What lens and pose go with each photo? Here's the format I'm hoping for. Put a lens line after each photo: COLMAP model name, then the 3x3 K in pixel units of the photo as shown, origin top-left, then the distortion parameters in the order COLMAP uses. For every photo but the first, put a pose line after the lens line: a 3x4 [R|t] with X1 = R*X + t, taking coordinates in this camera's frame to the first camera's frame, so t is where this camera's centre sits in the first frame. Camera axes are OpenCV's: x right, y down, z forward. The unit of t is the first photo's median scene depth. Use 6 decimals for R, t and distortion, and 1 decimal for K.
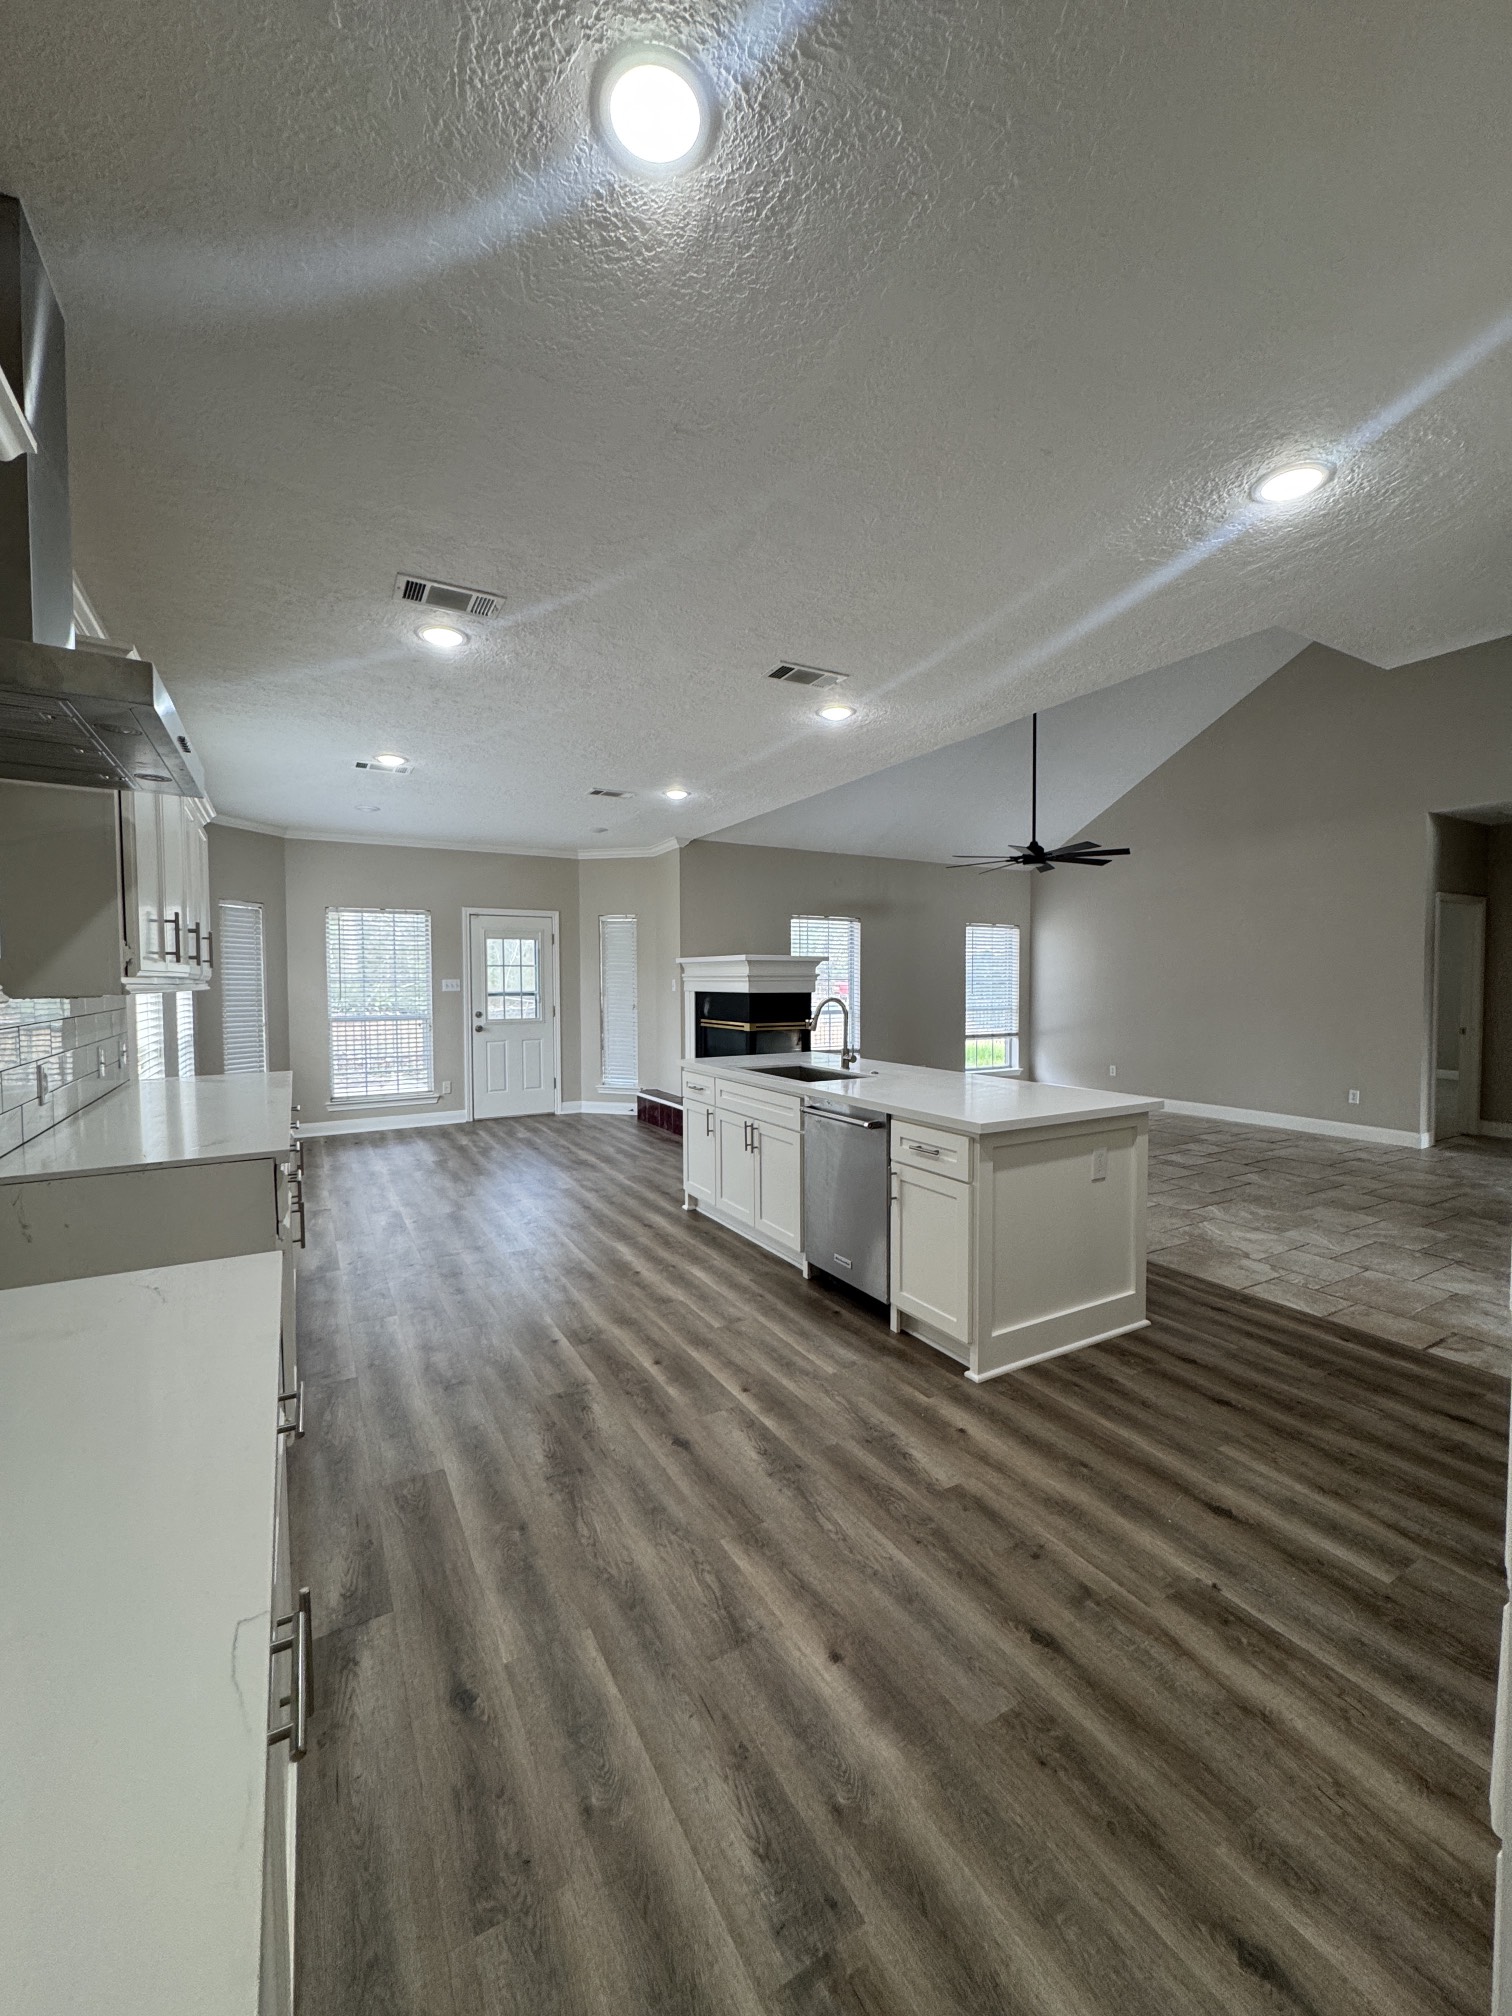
lens RADIAL K [[803.4, 0, 751.0], [0, 803.4, 1012.3], [0, 0, 1]] dist [-0.001983, 0.000311]
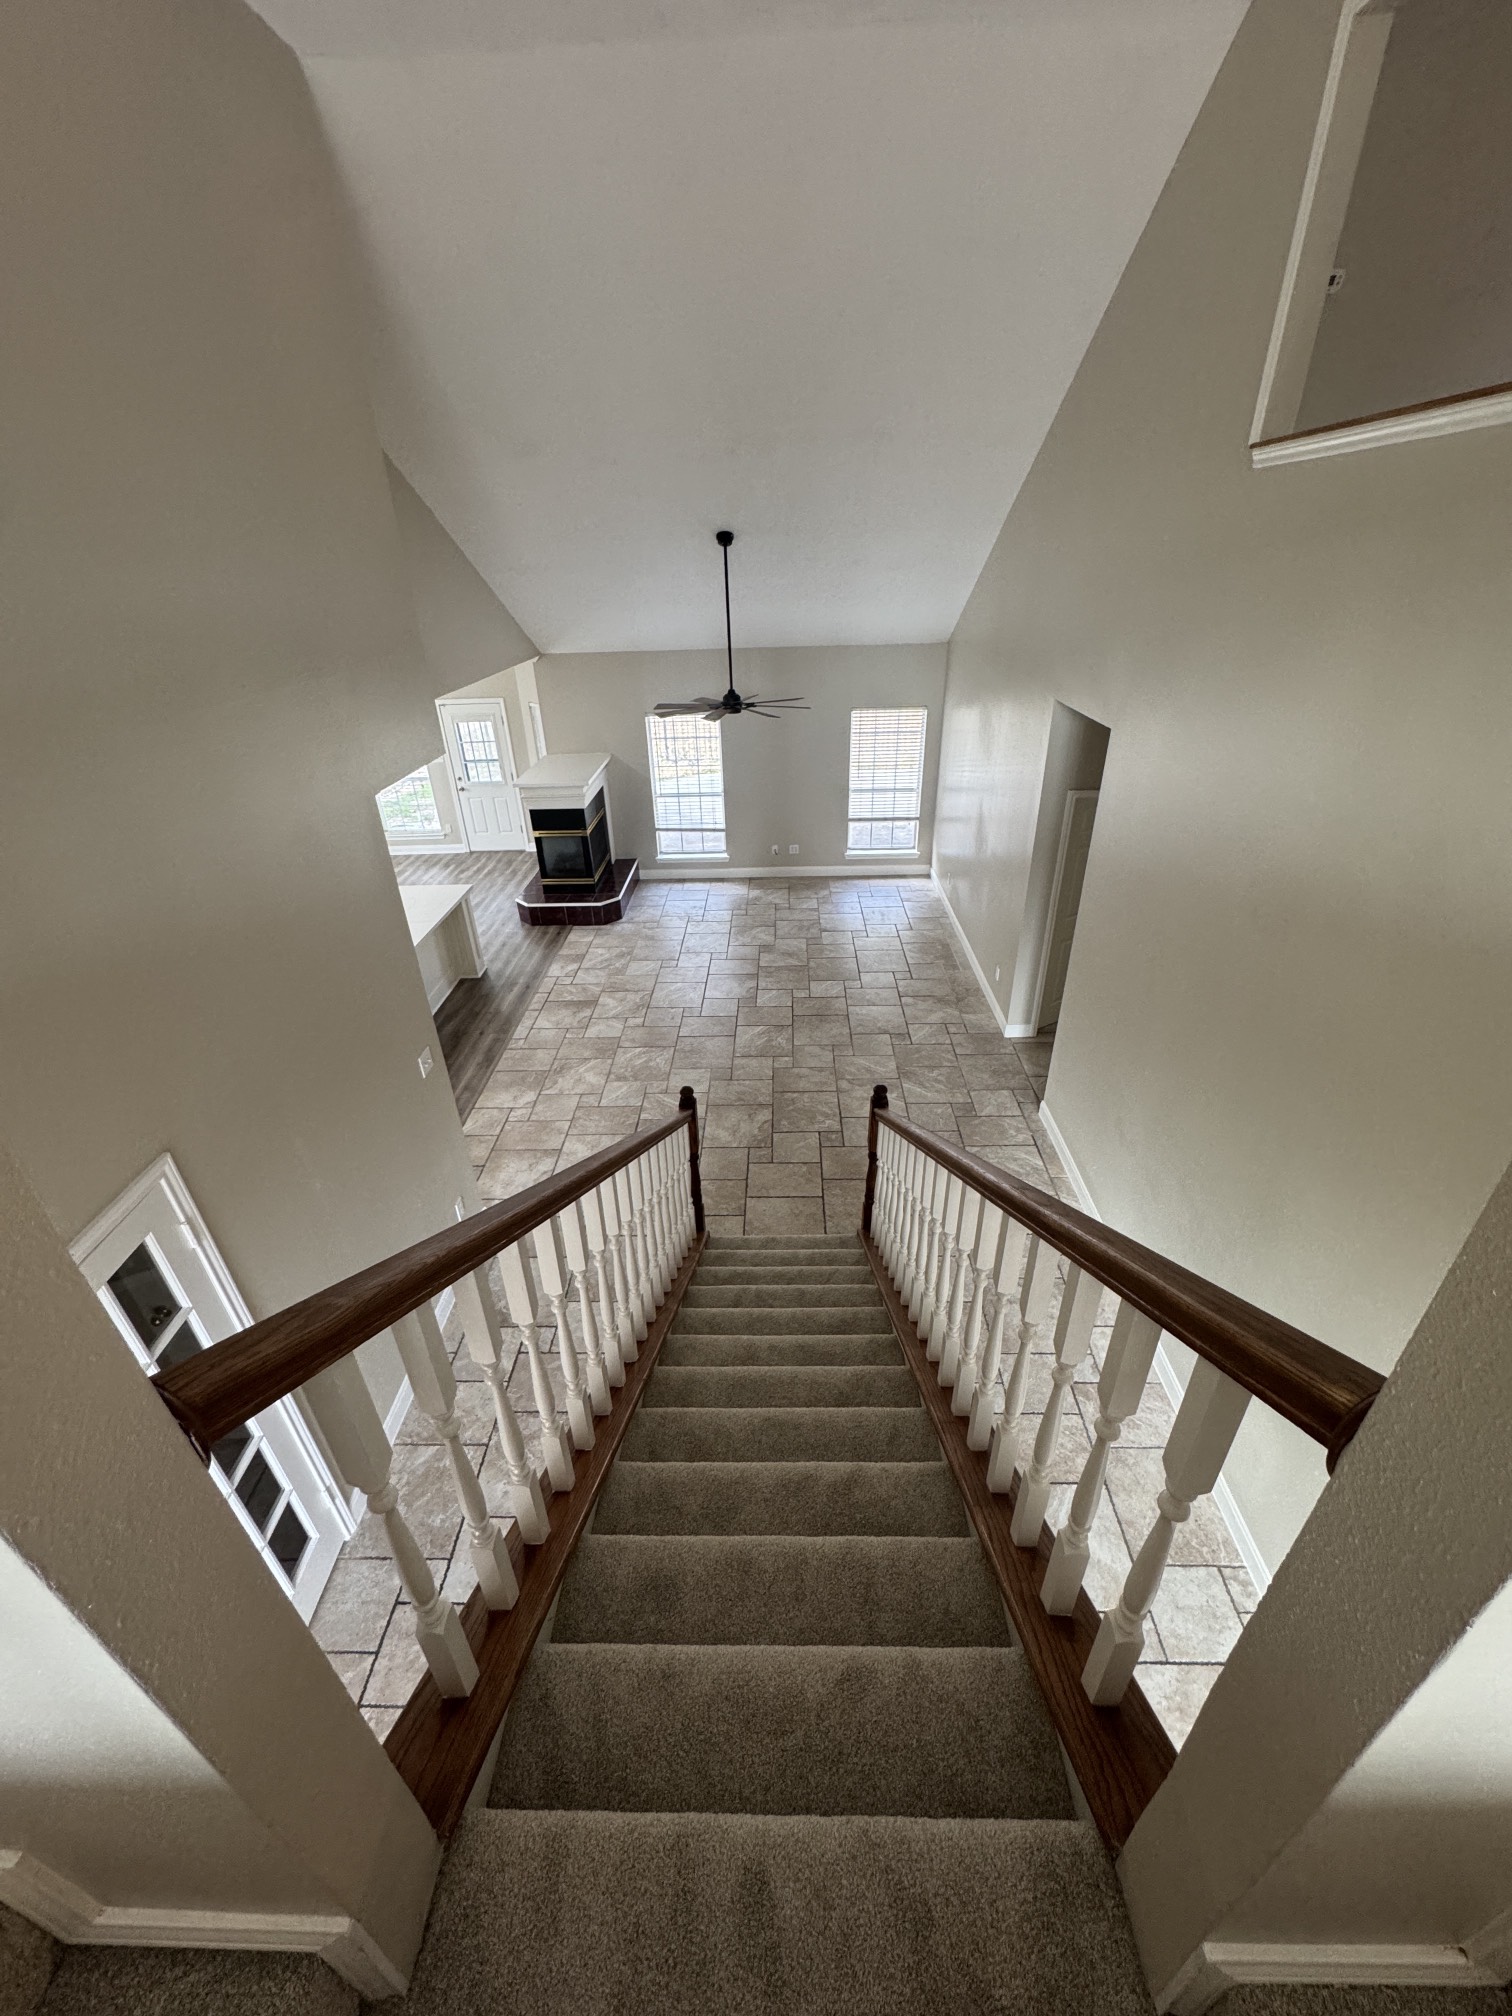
lens RADIAL K [[803.4, 0, 758.7], [0, 803.4, 1011.3], [0, 0, 1]] dist [-0.001983, 0.000311]
pose [[0.857924, 0.234849, -0.456959, 1.519336], [0.008578, 0.882742, 0.469780, -0.525918], [0.513704, -0.406956, 0.755311, 0.070661]]
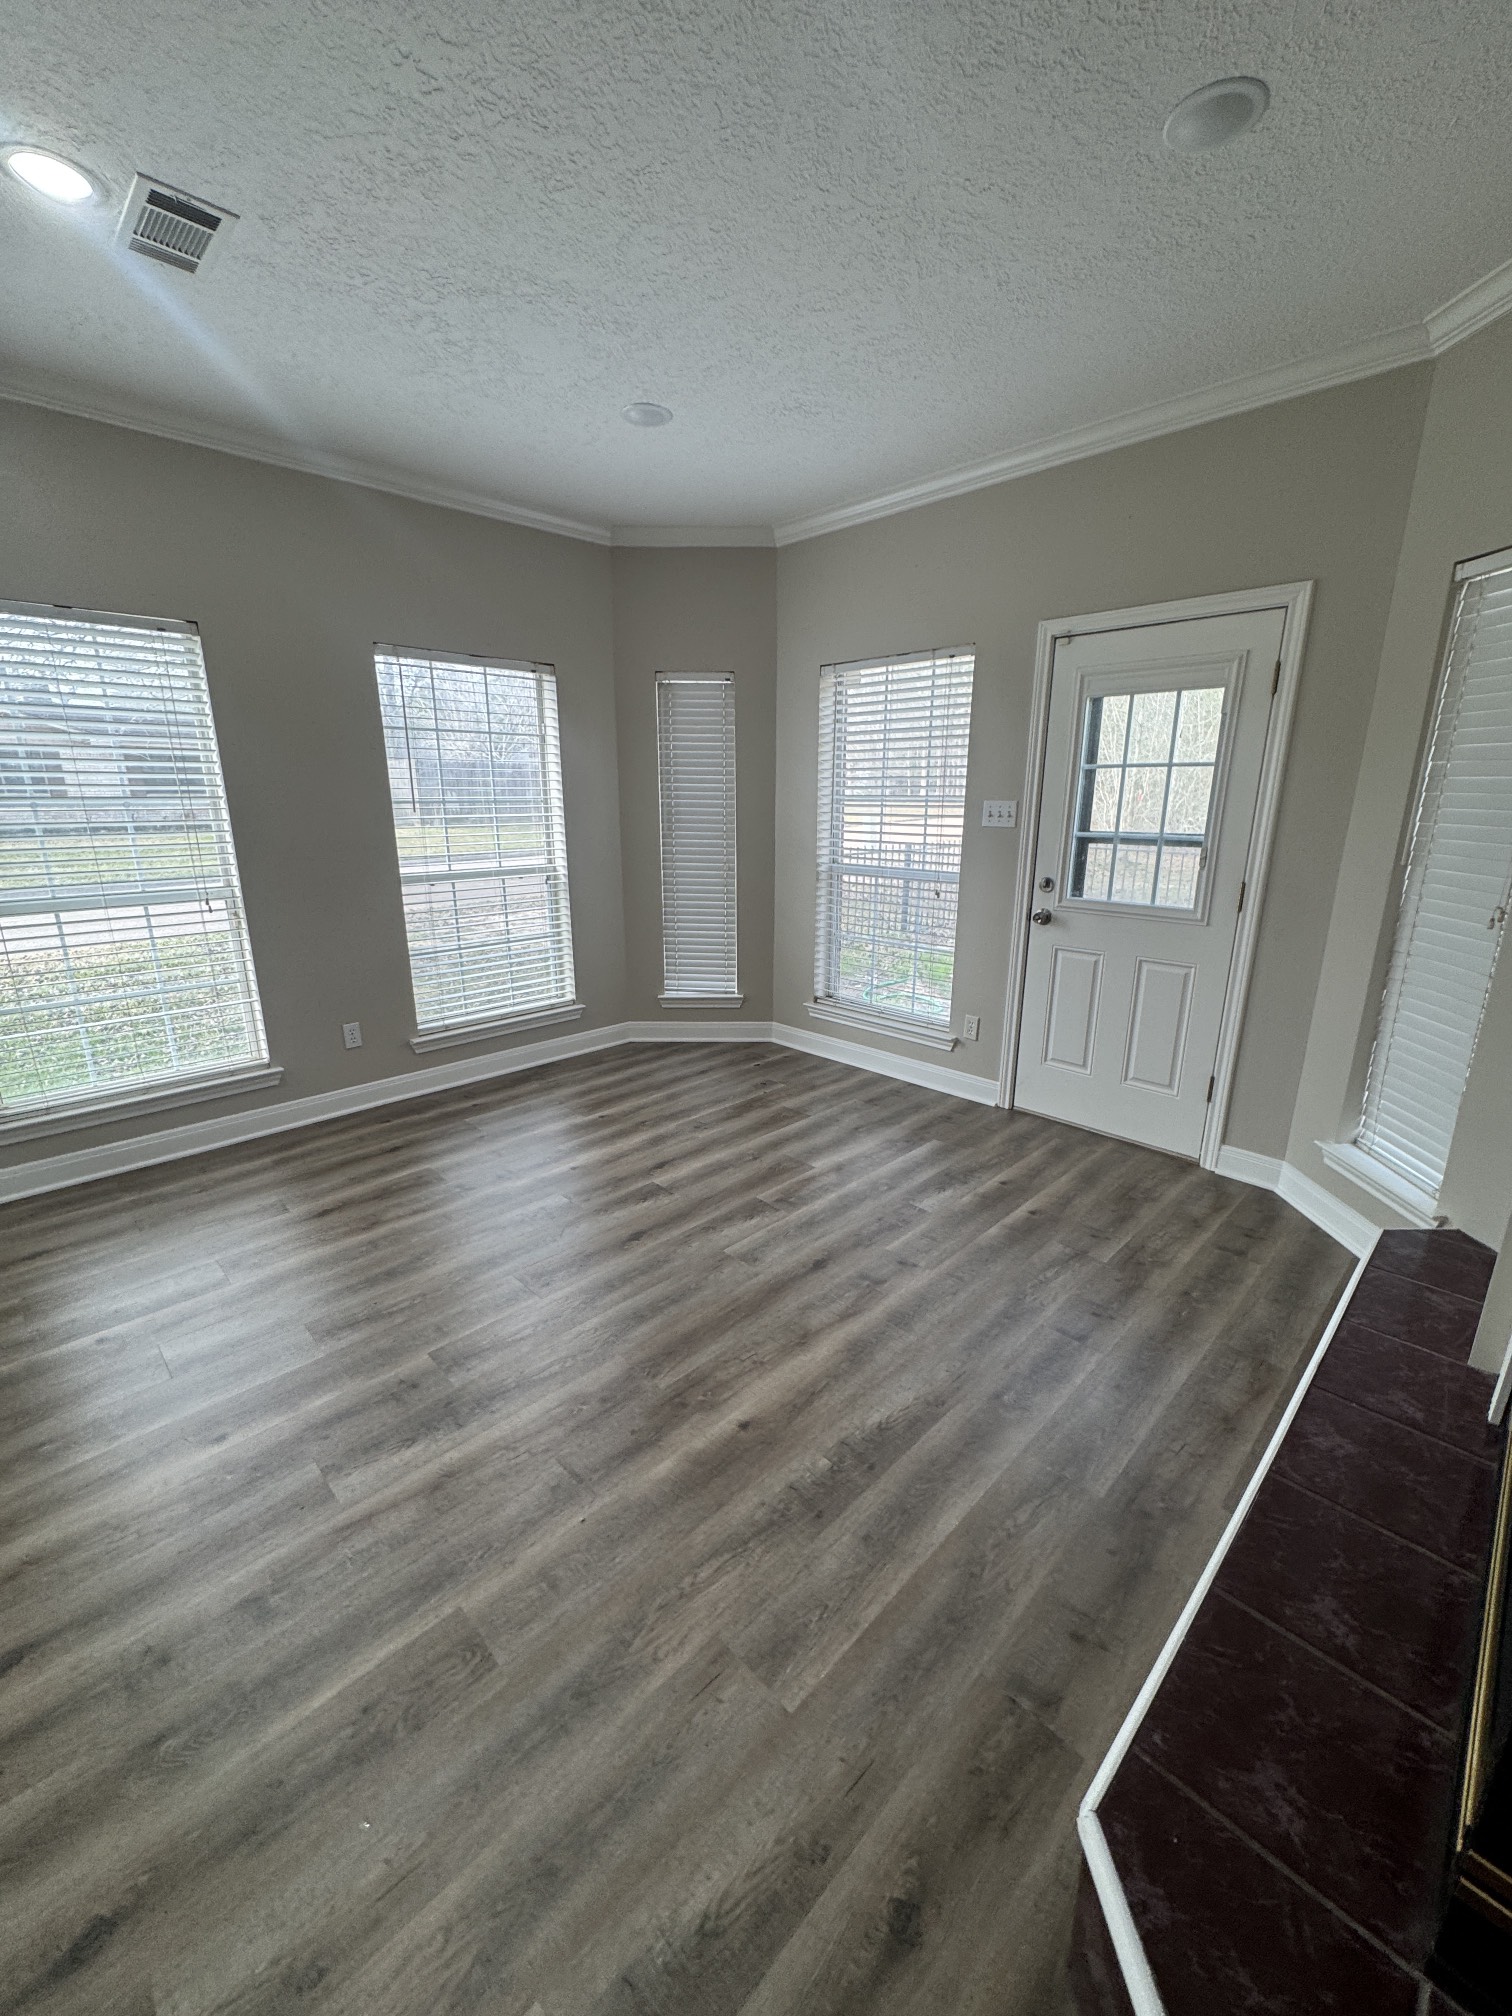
lens RADIAL K [[803.4, 0, 751.5], [0, 803.4, 1003.6], [0, 0, 1]] dist [-0.001983, 0.000311]
pose [[0.255232, 0.247473, -0.934673, 0.072808], [-0.040849, 0.968587, 0.245297, -0.061763], [0.966016, -0.024427, 0.257324, 1.309462]]
